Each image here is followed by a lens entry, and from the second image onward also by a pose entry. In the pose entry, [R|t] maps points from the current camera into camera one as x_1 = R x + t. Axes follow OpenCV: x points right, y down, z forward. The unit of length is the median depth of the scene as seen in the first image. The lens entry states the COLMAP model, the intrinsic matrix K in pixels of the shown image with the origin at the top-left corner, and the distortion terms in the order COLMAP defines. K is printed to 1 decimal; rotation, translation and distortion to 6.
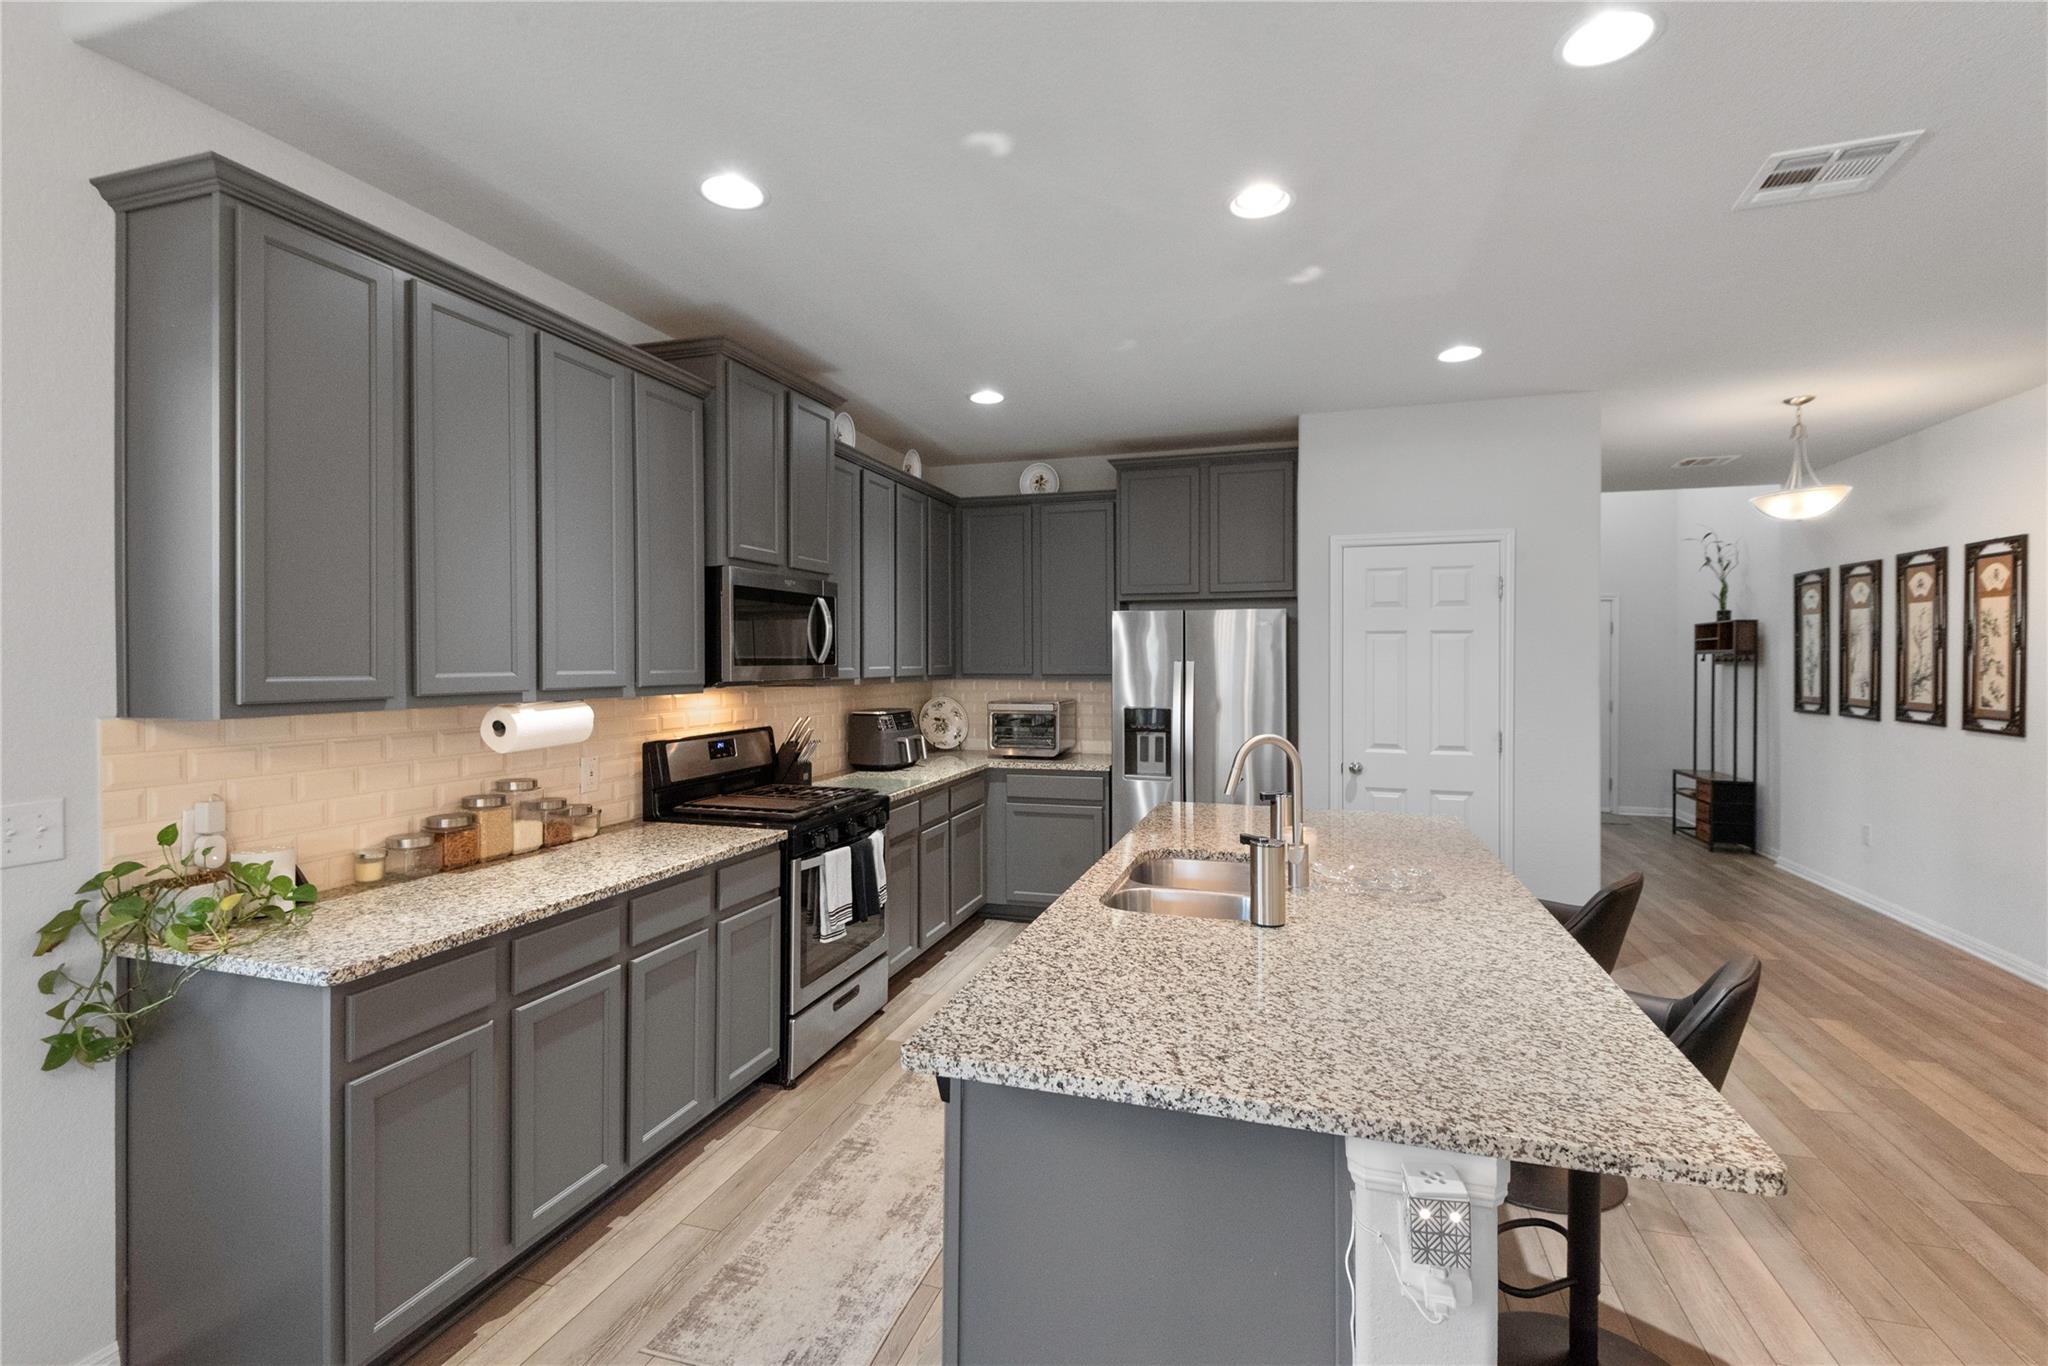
lens RADIAL K [[929.6, 0, 1013.0], [0, 929.6, 664.6], [0, 0, 1]] dist [0.009274, -0.006265]
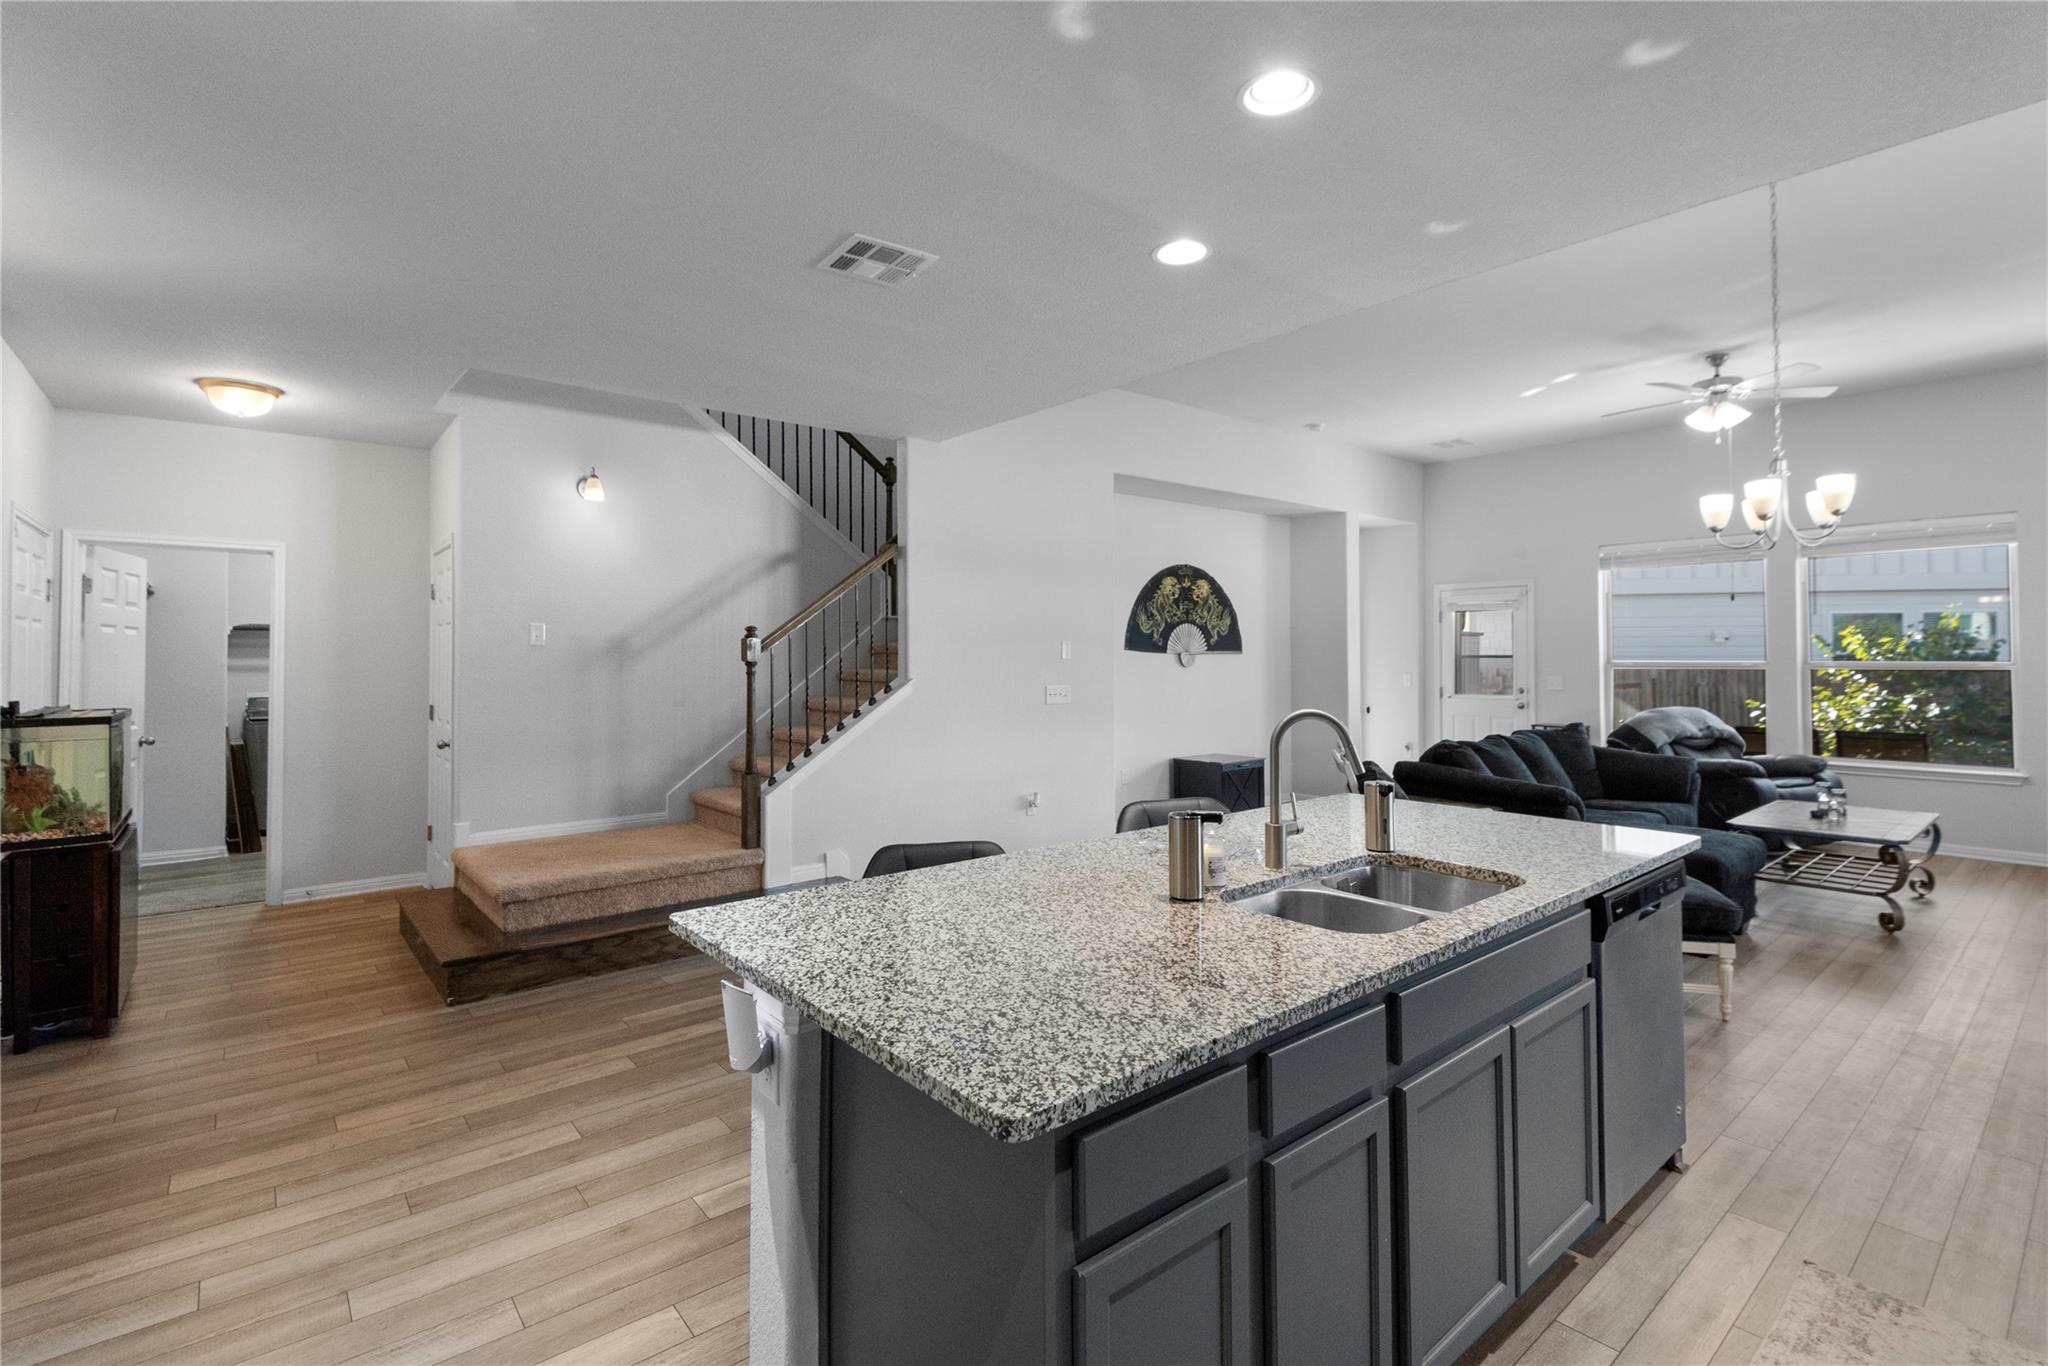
lens RADIAL K [[929.6, 0, 1016.1], [0, 929.6, 644.6], [0, 0, 1]] dist [0.009274, -0.006265]
pose [[-0.842001, 0.009153, 0.539398, 0.005604], [0.006536, 0.999956, -0.006765, 0.005116], [-0.539436, -0.002171, -0.842024, 1.049751]]
